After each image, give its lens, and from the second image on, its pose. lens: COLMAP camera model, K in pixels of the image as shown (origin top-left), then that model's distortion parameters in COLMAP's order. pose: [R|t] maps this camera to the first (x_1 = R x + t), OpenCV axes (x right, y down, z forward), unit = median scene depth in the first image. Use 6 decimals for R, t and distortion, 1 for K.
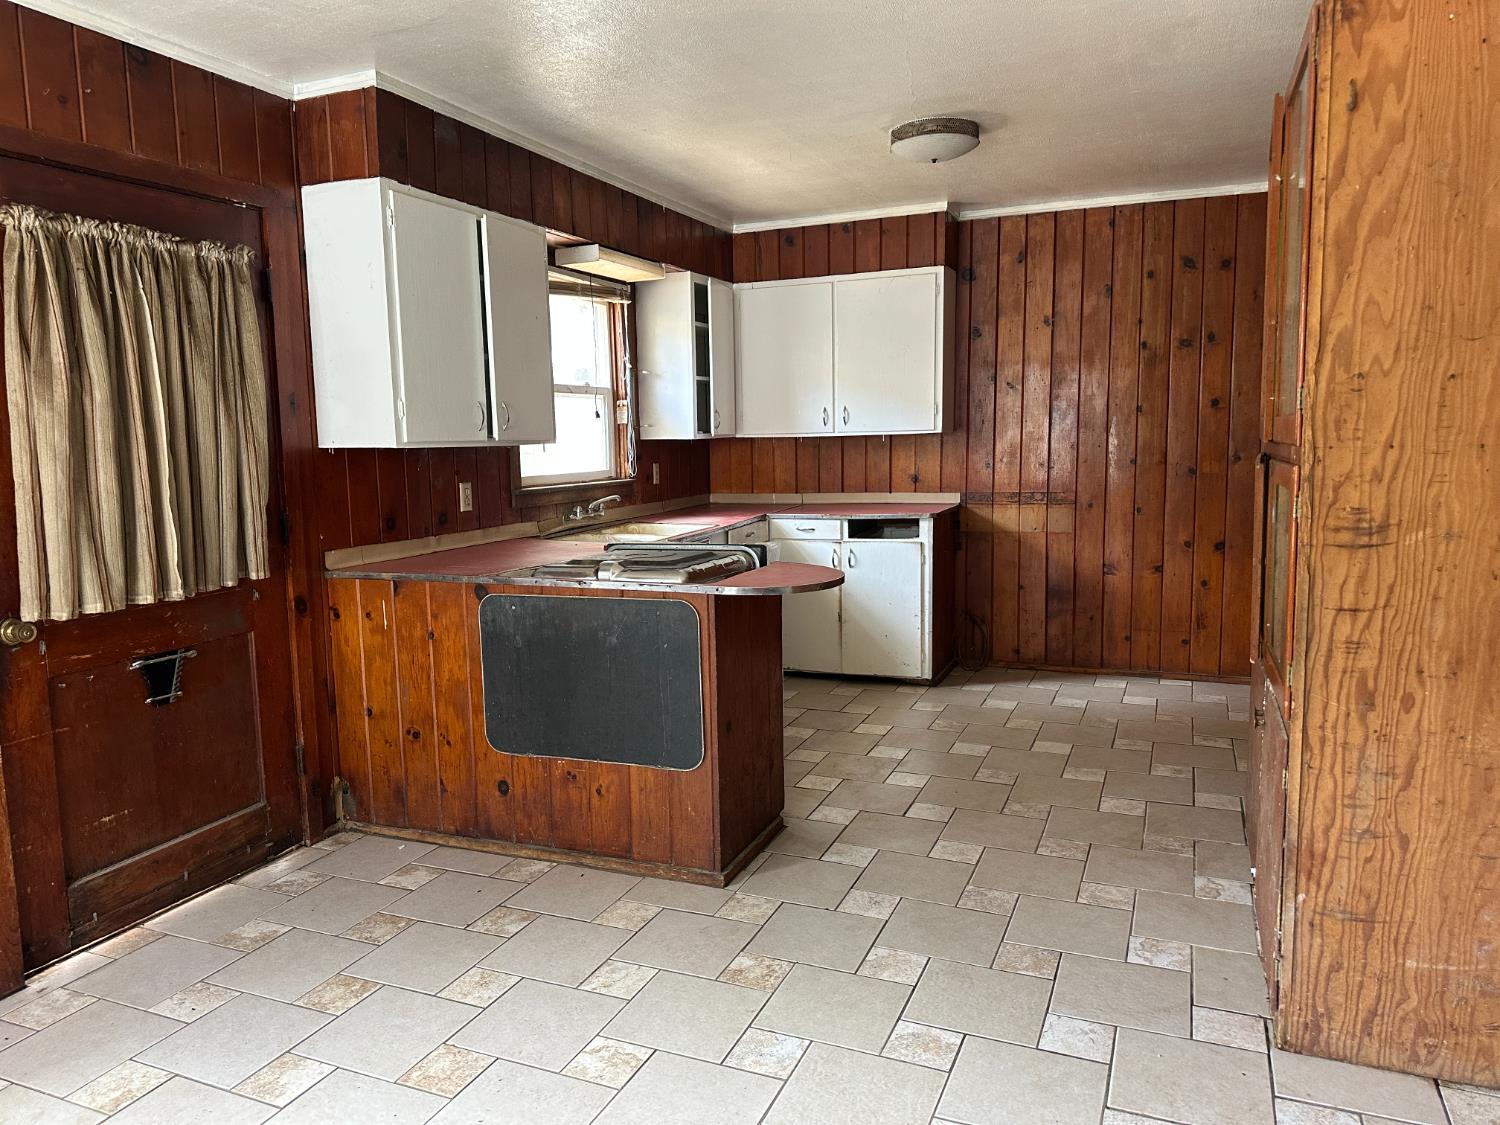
lens RADIAL K [[1053.2, 0, 741.5], [0, 1053.2, 558.3], [0, 0, 1]] dist [0.056692, -0.067535]
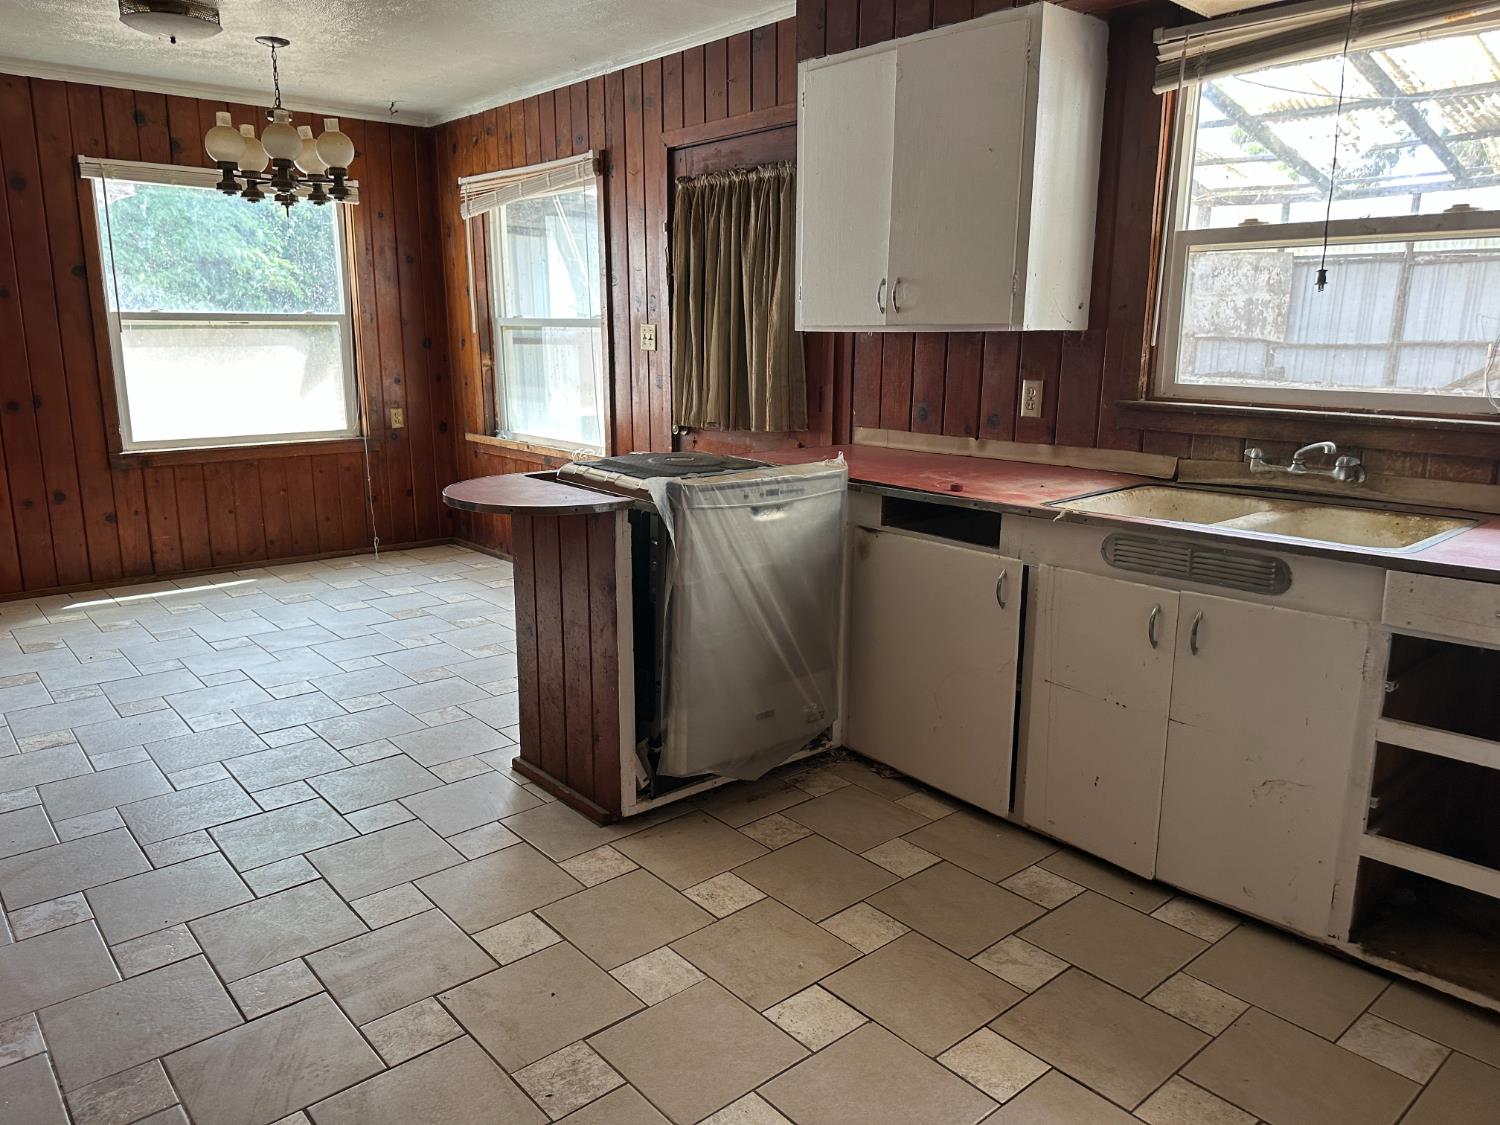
lens RADIAL K [[1053.2, 0, 738.9], [0, 1053.2, 566.6], [0, 0, 1]] dist [0.056692, -0.067535]
pose [[-0.454578, 0.212309, -0.865034, 0.542116], [-0.103901, 0.951907, 0.288231, -0.143544], [0.884626, 0.220901, -0.410657, 1.168674]]
